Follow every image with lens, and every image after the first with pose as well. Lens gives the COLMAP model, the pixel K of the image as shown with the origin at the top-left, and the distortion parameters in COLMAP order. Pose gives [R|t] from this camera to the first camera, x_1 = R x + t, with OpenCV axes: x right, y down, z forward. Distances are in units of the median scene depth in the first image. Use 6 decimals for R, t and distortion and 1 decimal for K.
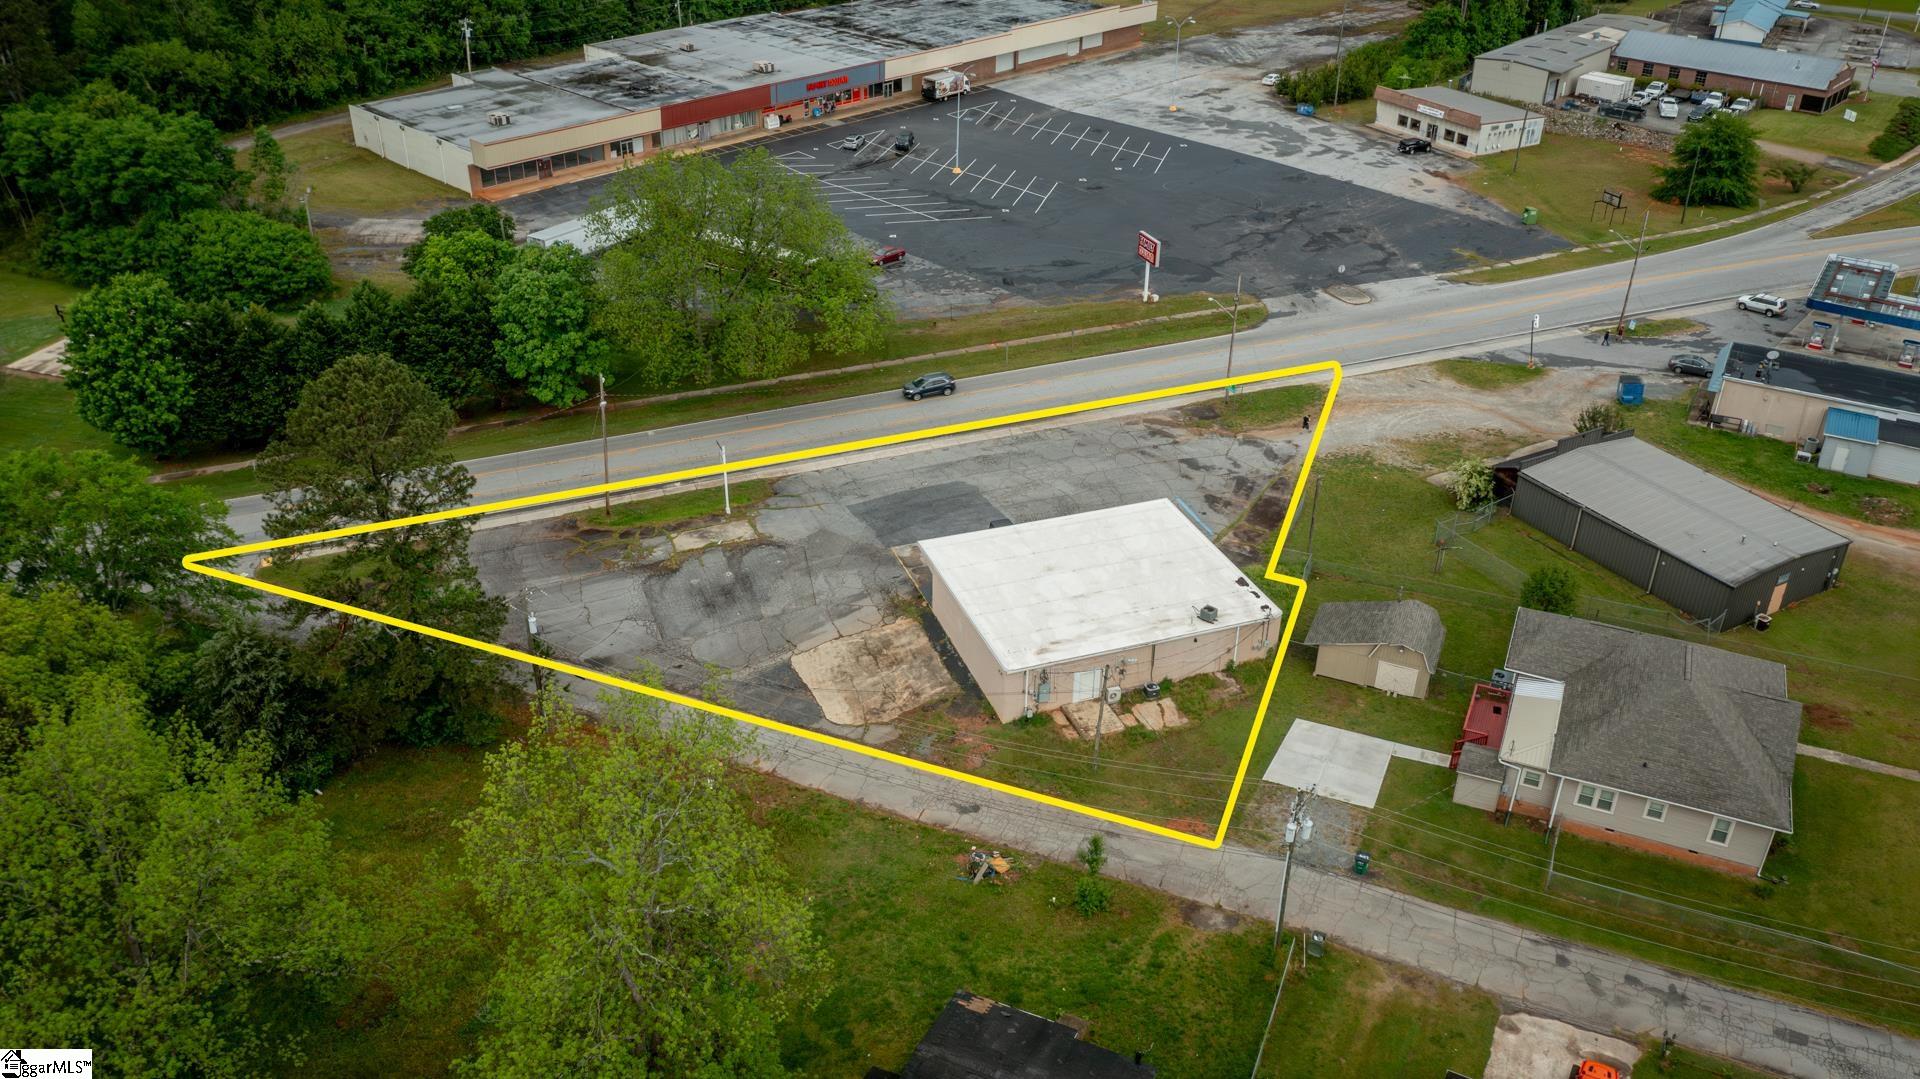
lens RADIAL K [[1533.2, 0, 960.0], [0, 1533.2, 539.5], [0, 0, 1]] dist [-0.029144, 0.005522]
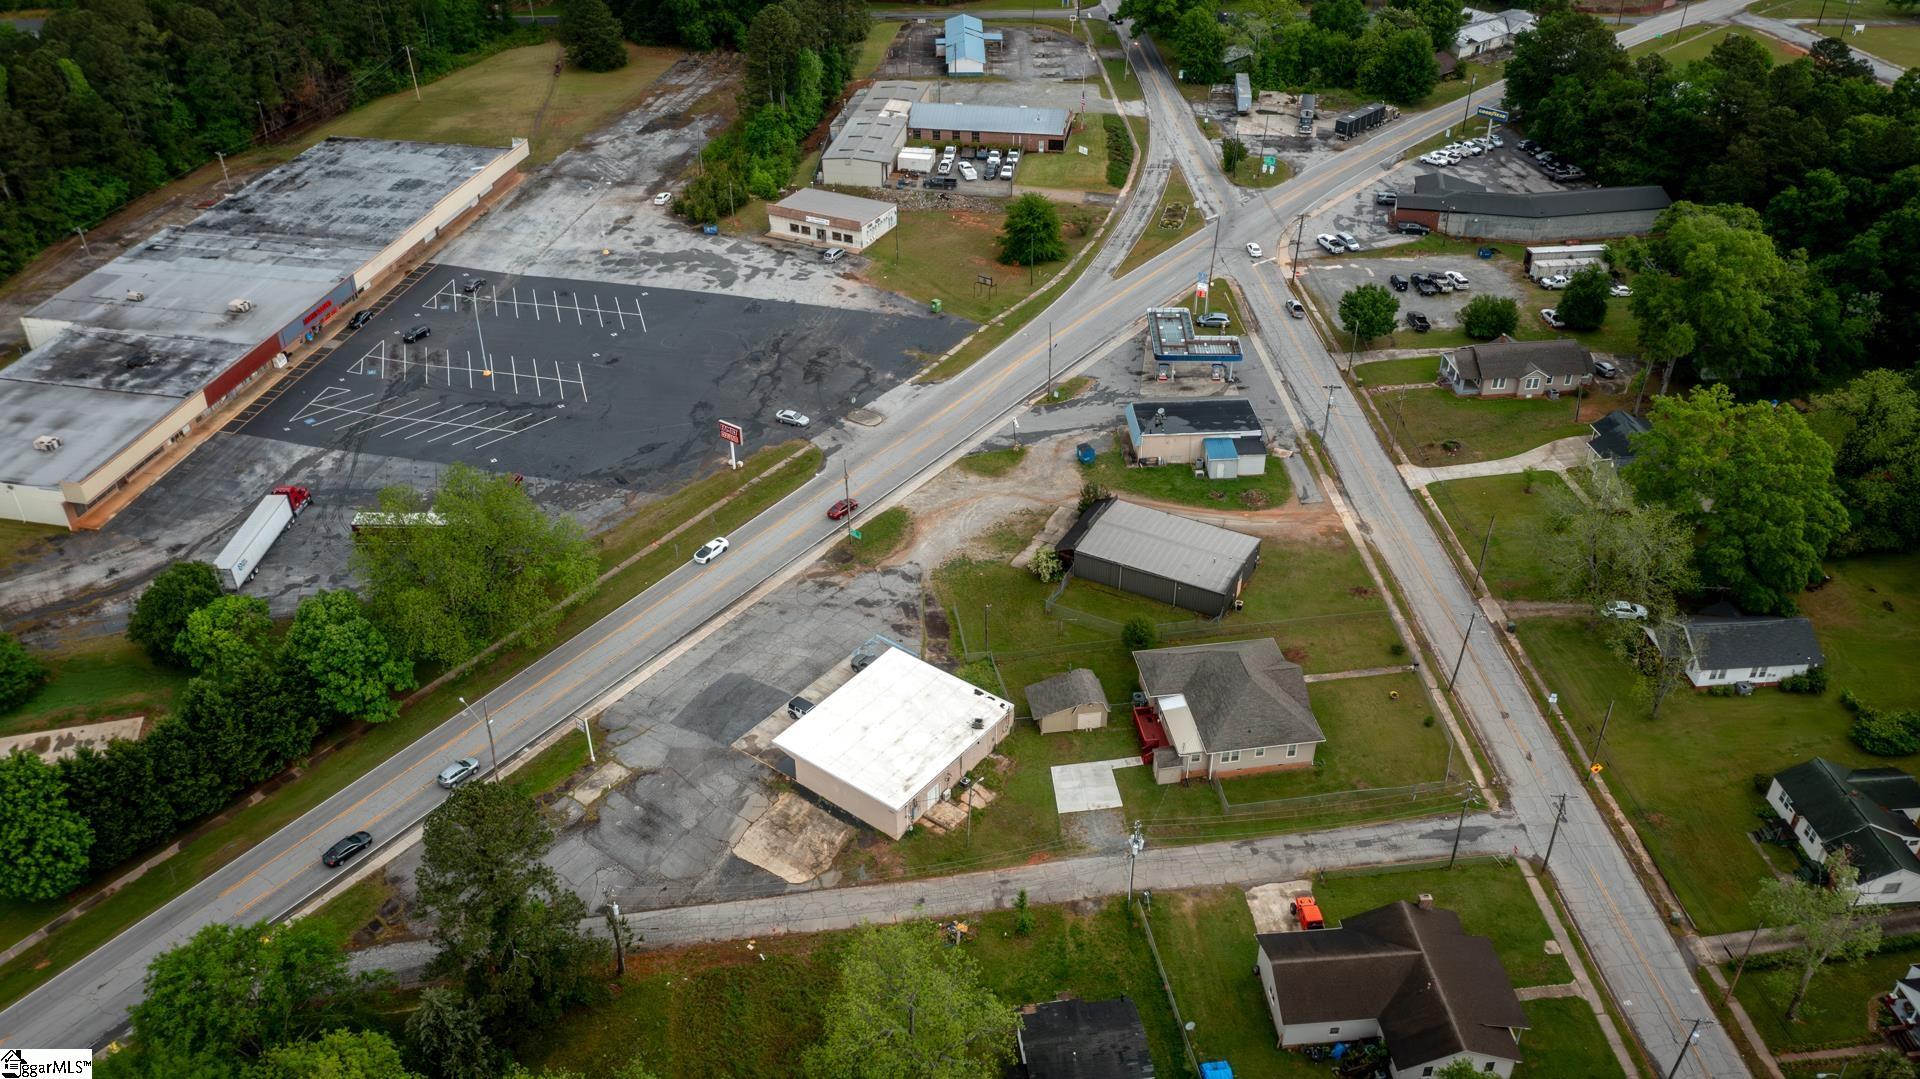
lens RADIAL K [[1533.2, 0, 960.0], [0, 1533.2, 539.5], [0, 0, 1]] dist [-0.029144, 0.005522]
pose [[0.843388, -0.314497, 0.435646, -0.303513], [0.280248, 0.949257, 0.142732, -0.227693], [-0.458429, 0.001710, 0.888729, -0.254682]]
